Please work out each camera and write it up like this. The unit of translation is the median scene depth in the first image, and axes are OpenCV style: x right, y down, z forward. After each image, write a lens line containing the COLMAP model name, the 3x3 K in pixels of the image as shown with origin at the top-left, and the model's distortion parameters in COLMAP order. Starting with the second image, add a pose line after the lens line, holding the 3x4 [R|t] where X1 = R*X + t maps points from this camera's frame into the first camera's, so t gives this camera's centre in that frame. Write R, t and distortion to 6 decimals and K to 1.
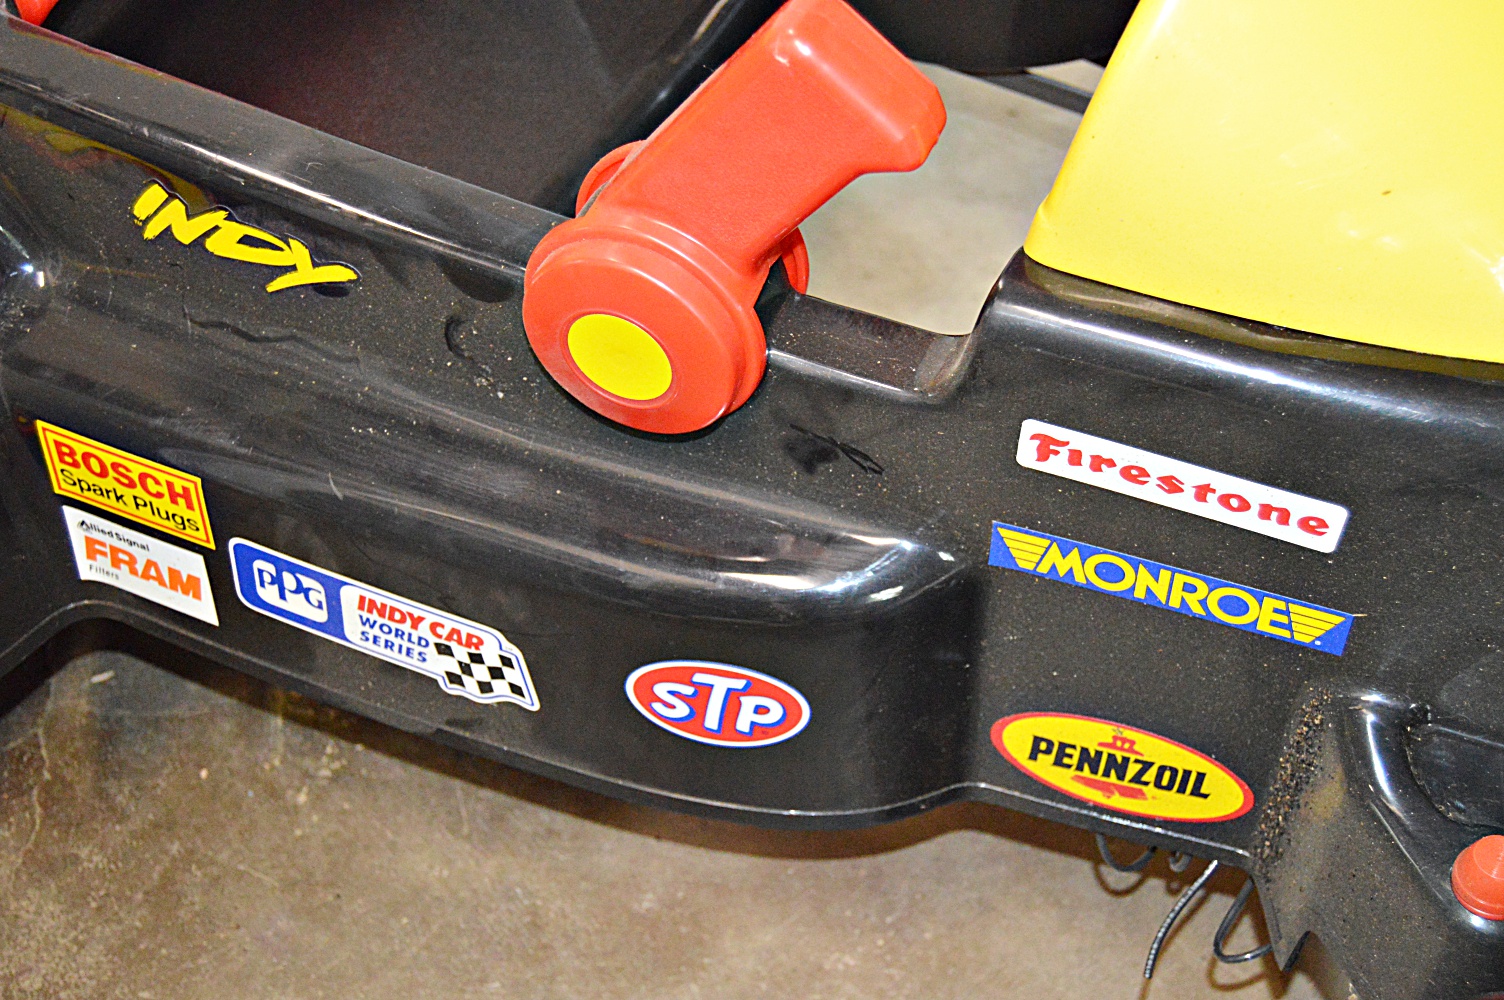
lens RADIAL K [[2182.3, 0, 750.2], [0, 2182.3, 501.9], [0, 0, 1]] dist [-0.008988, 0.000000]
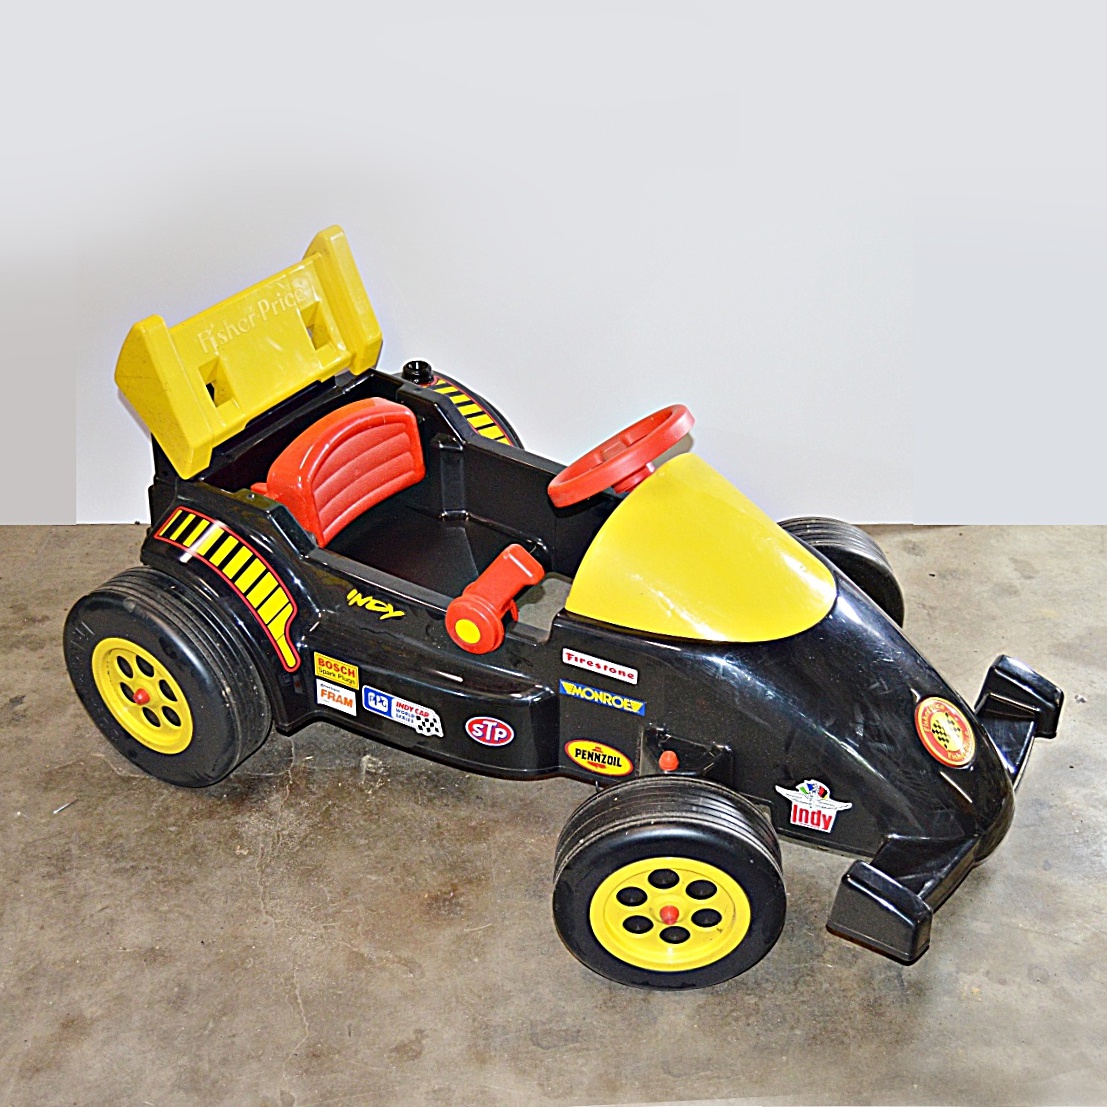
lens RADIAL K [[1904.8, 0, 554.0], [0, 1904.8, 552.9], [0, 0, 1]] dist [-0.063203, 0.000000]
pose [[0.994898, 0.046809, -0.089366, 0.362721], [-0.069021, 0.961892, -0.264574, 0.637518], [0.073576, 0.269392, 0.960216, -2.149469]]
